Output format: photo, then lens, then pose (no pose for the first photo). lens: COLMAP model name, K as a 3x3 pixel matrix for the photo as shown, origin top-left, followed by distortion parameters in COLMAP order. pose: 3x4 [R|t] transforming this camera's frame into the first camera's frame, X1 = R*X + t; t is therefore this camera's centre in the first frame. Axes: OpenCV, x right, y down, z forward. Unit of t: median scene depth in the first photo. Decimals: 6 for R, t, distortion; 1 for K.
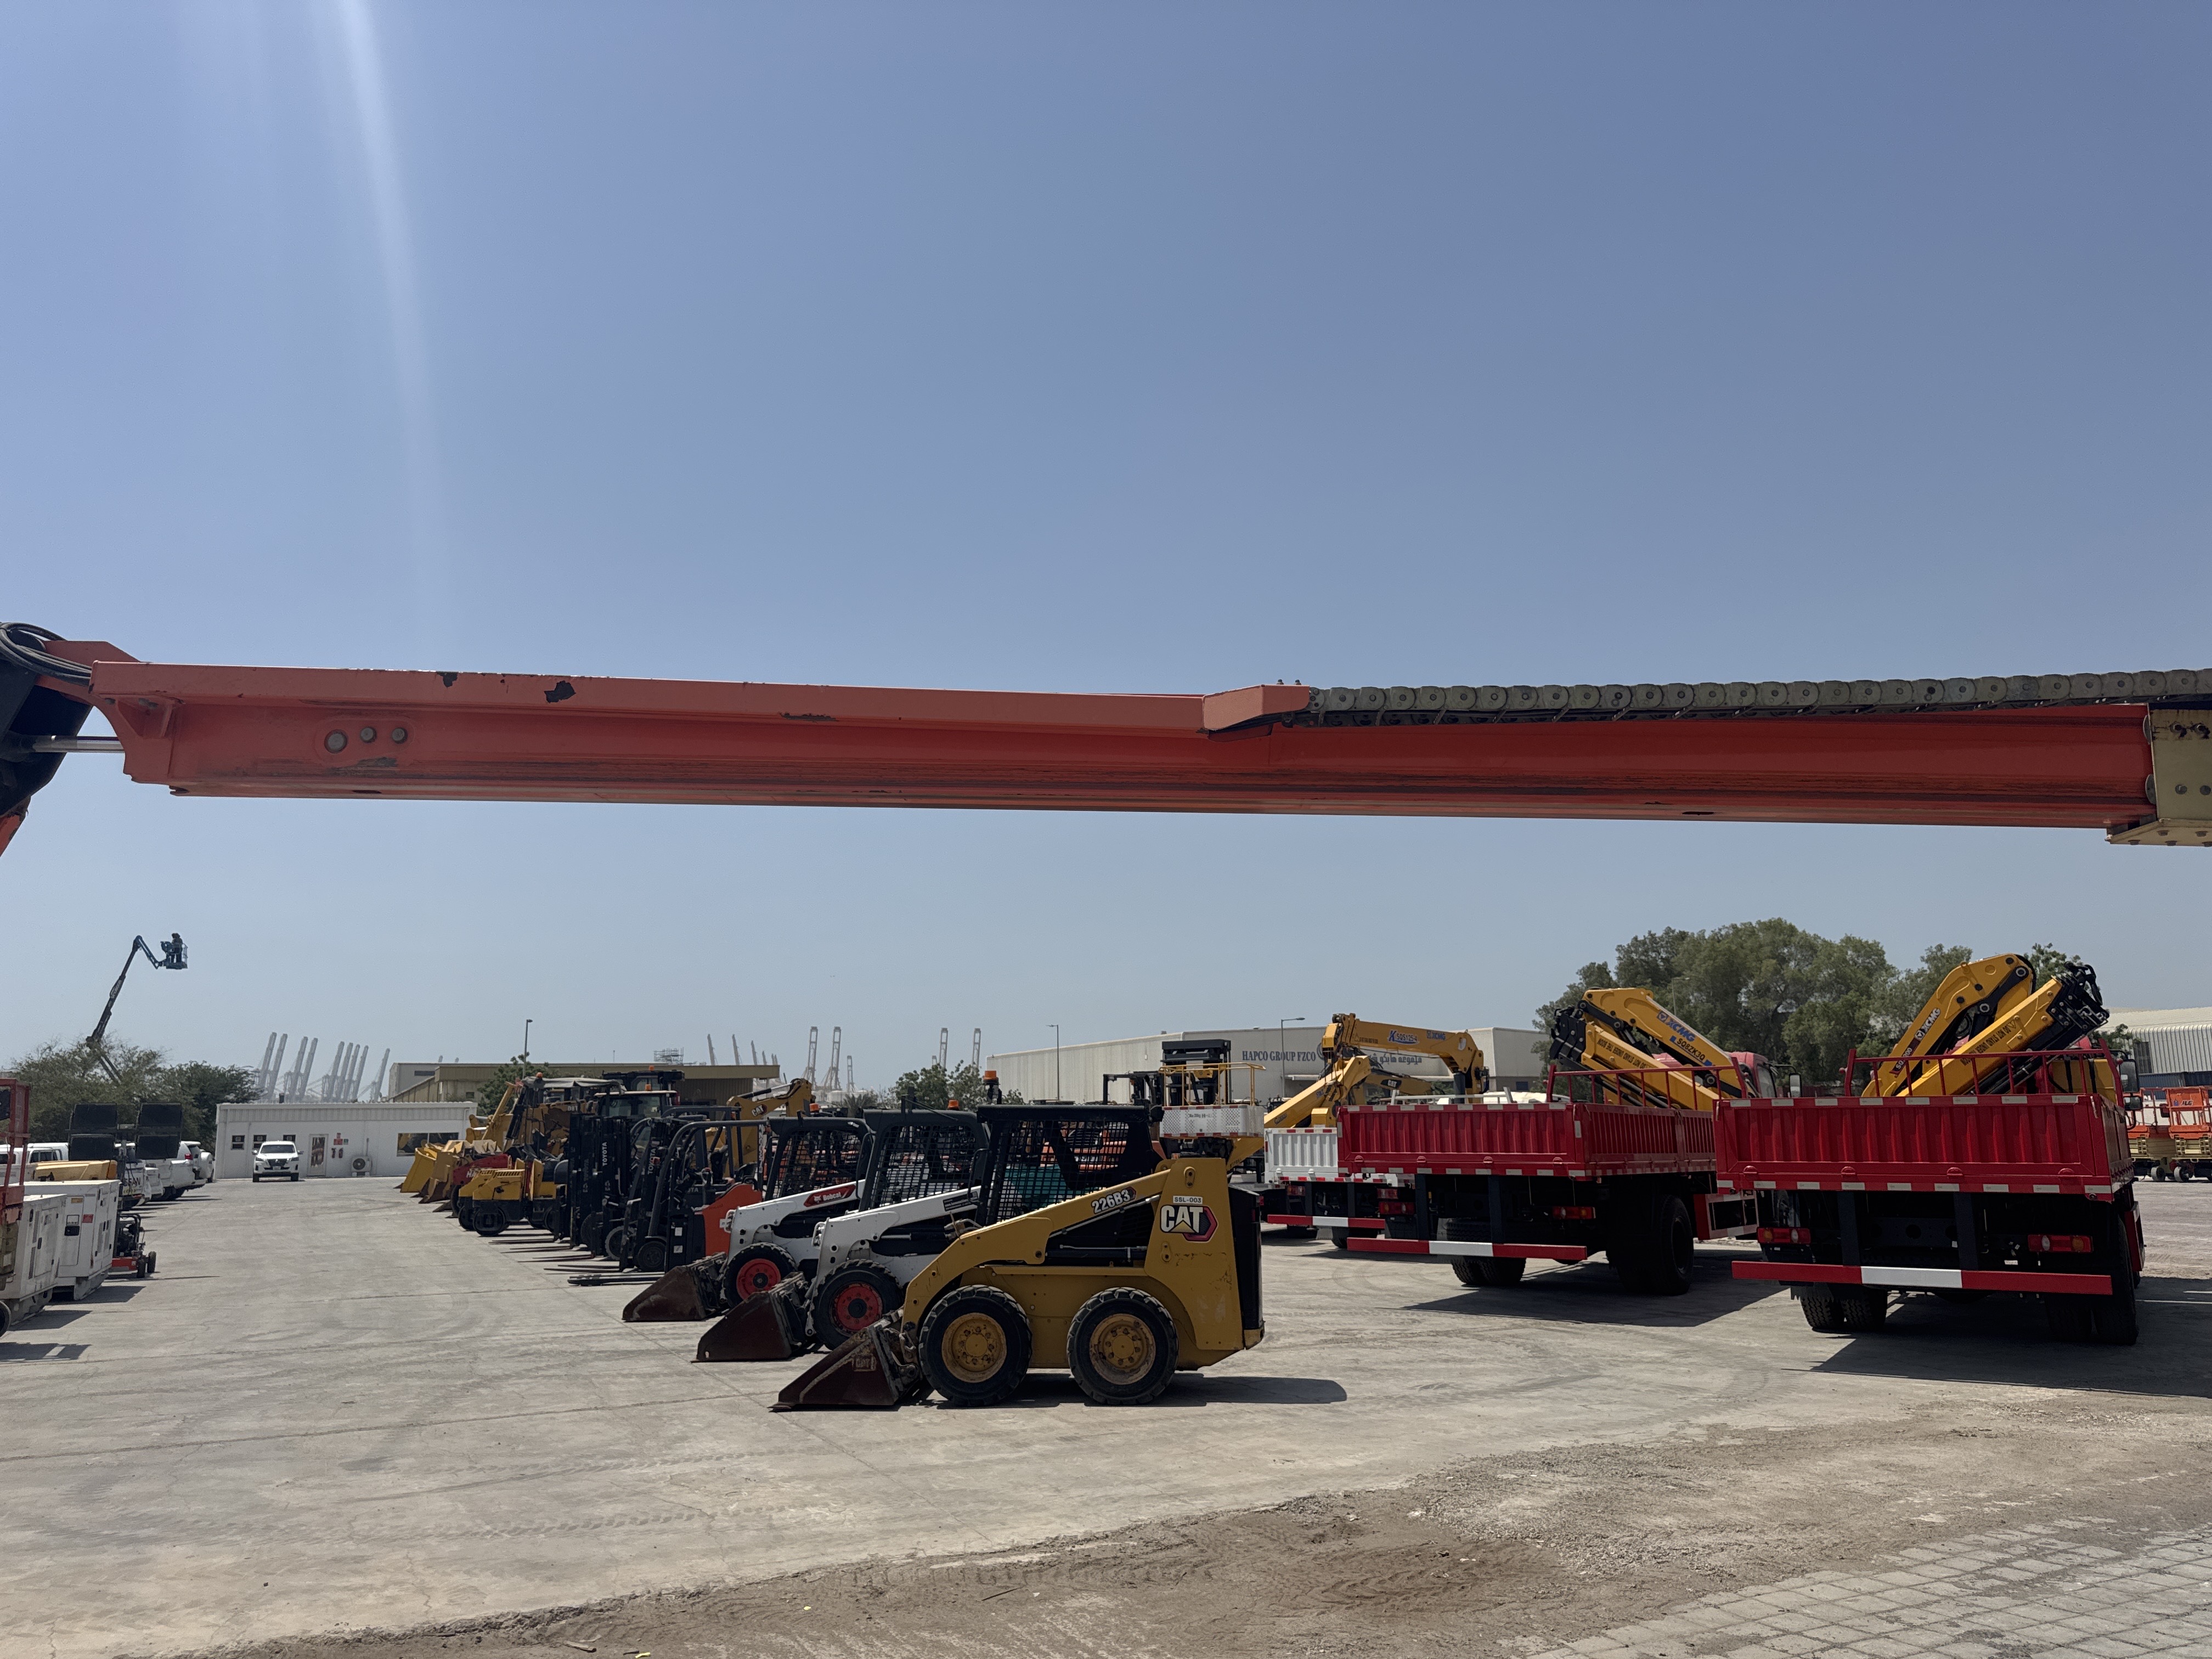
lens RADIAL K [[1575.0, 0, 1101.7], [0, 1575.0, 831.9], [0, 0, 1]] dist [0.033927, -0.044358]
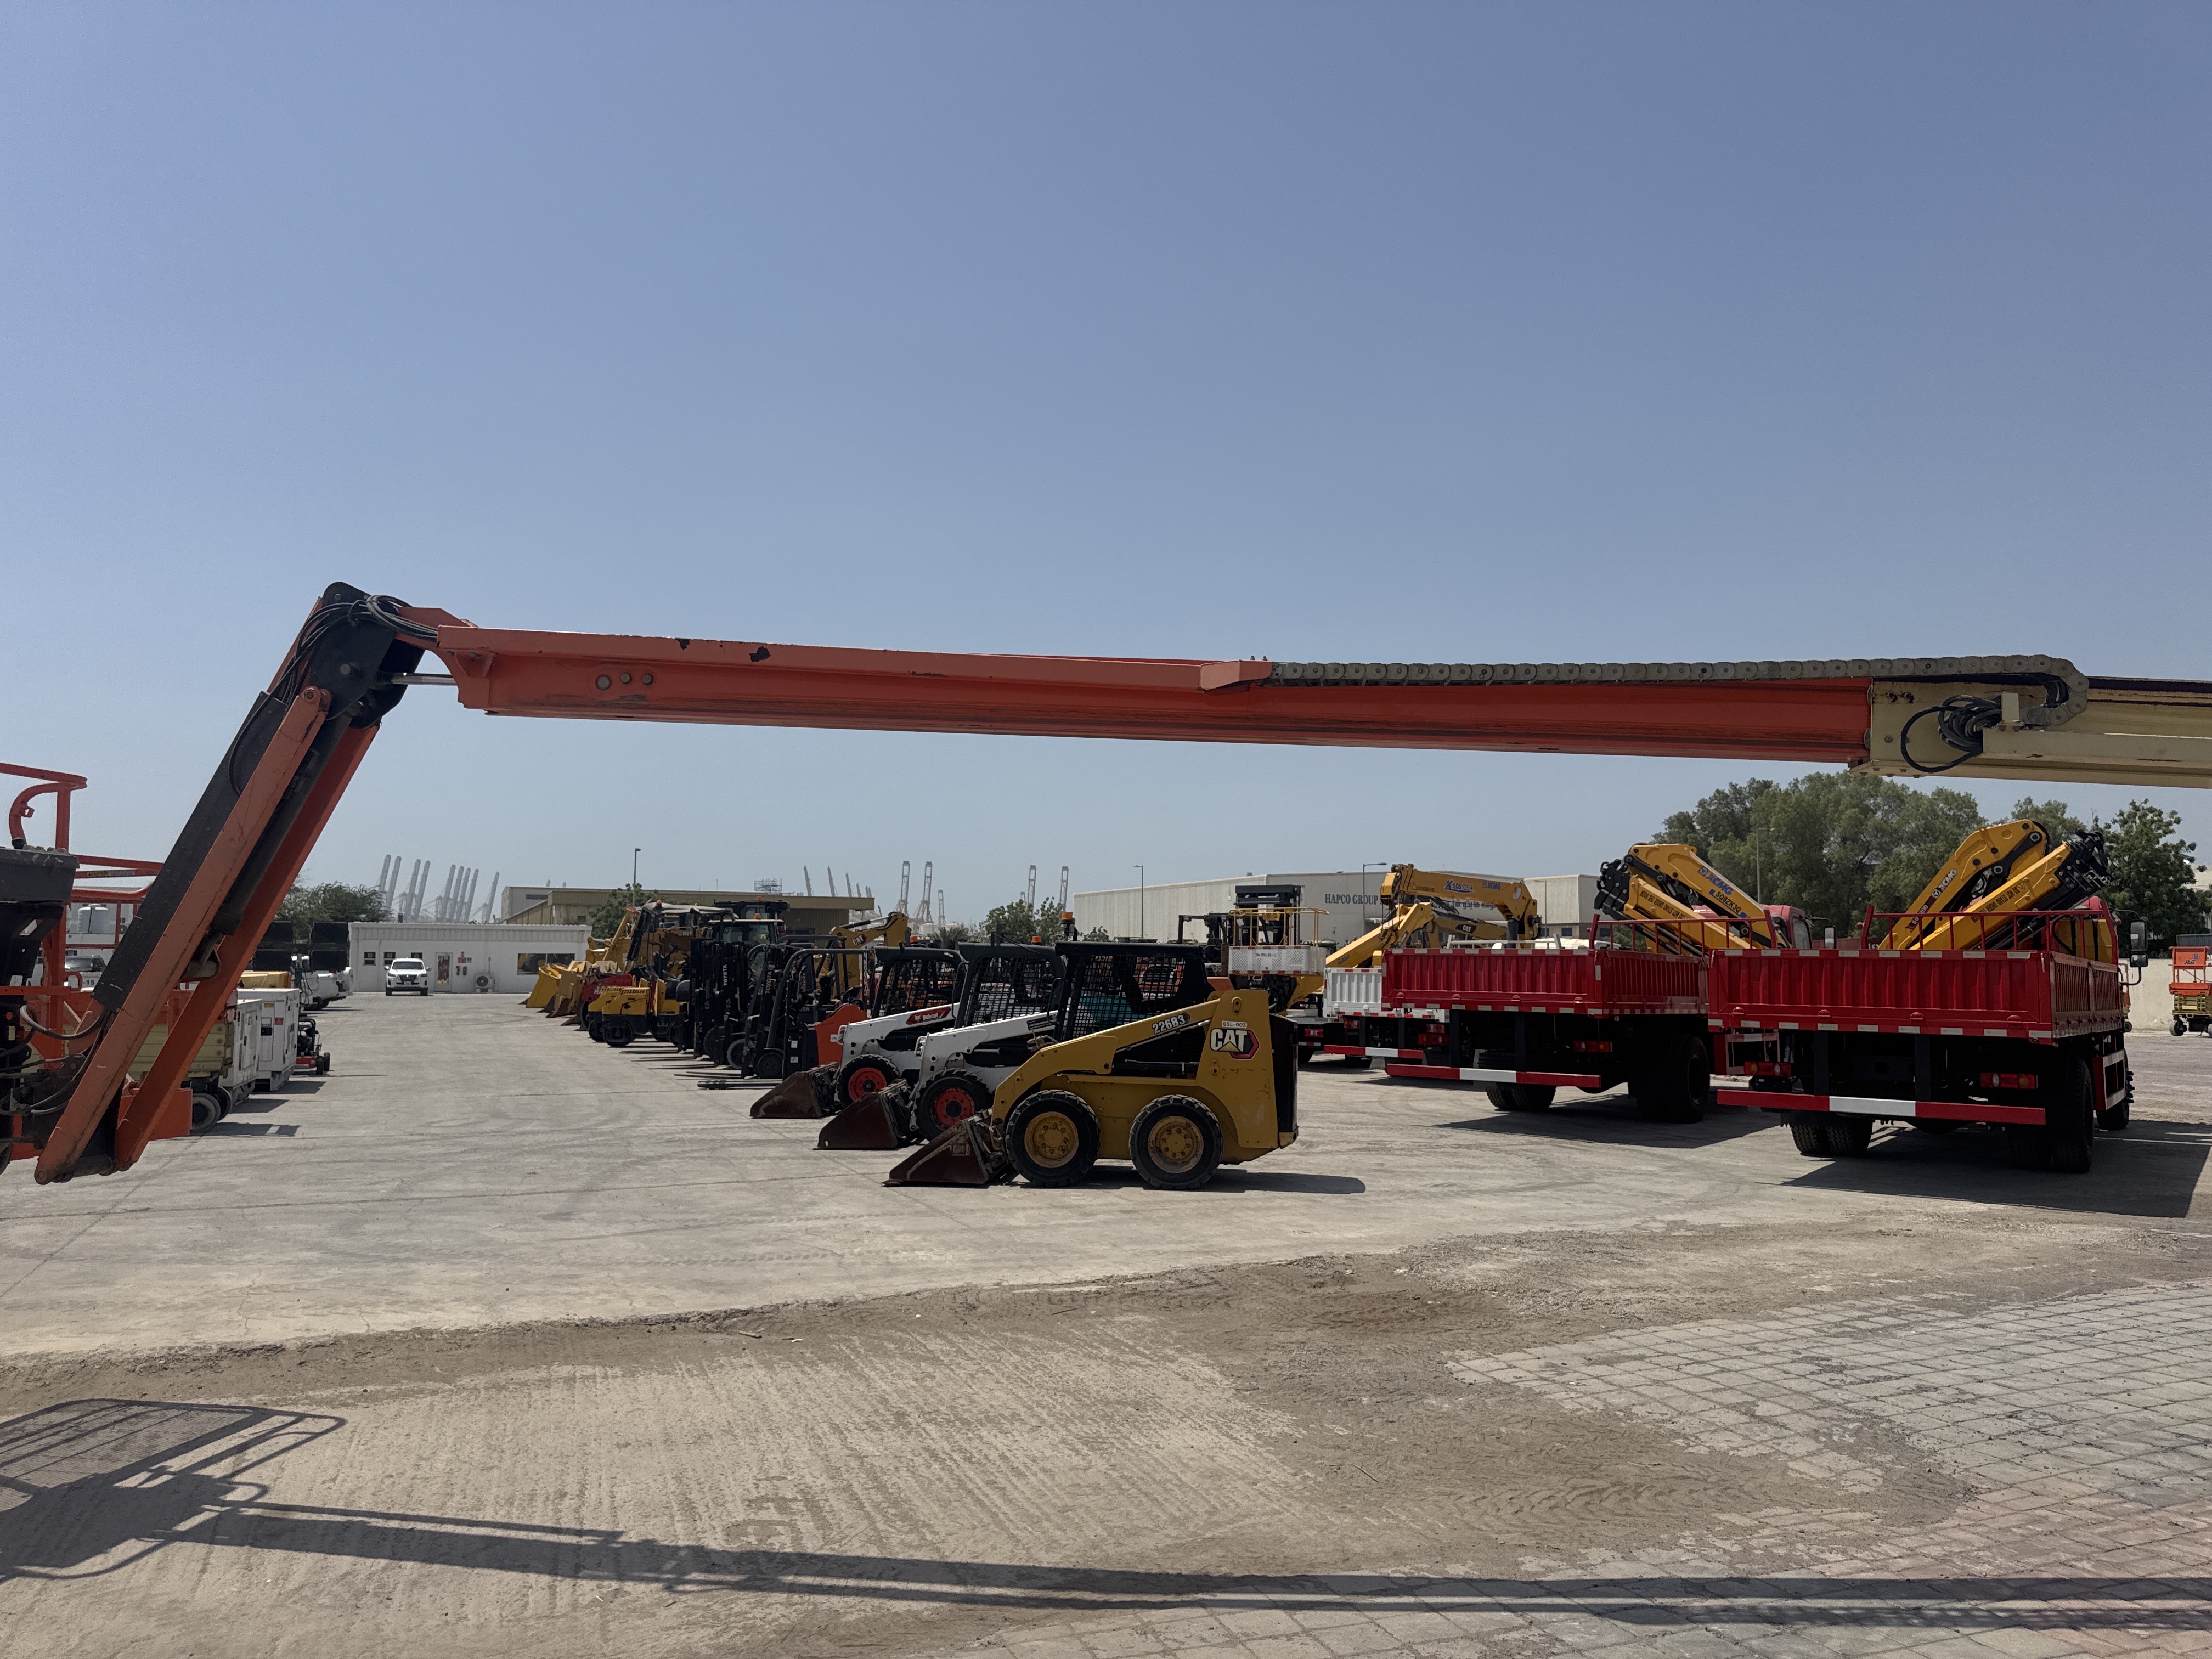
lens RADIAL K [[1575.0, 0, 1109.7], [0, 1575.0, 839.1], [0, 0, 1]] dist [0.033927, -0.044358]
pose [[0.998540, 0.018293, -0.050832, 0.019142], [-0.012776, 0.994197, 0.106809, -0.026796], [0.052491, -0.106004, 0.992979, -0.150766]]
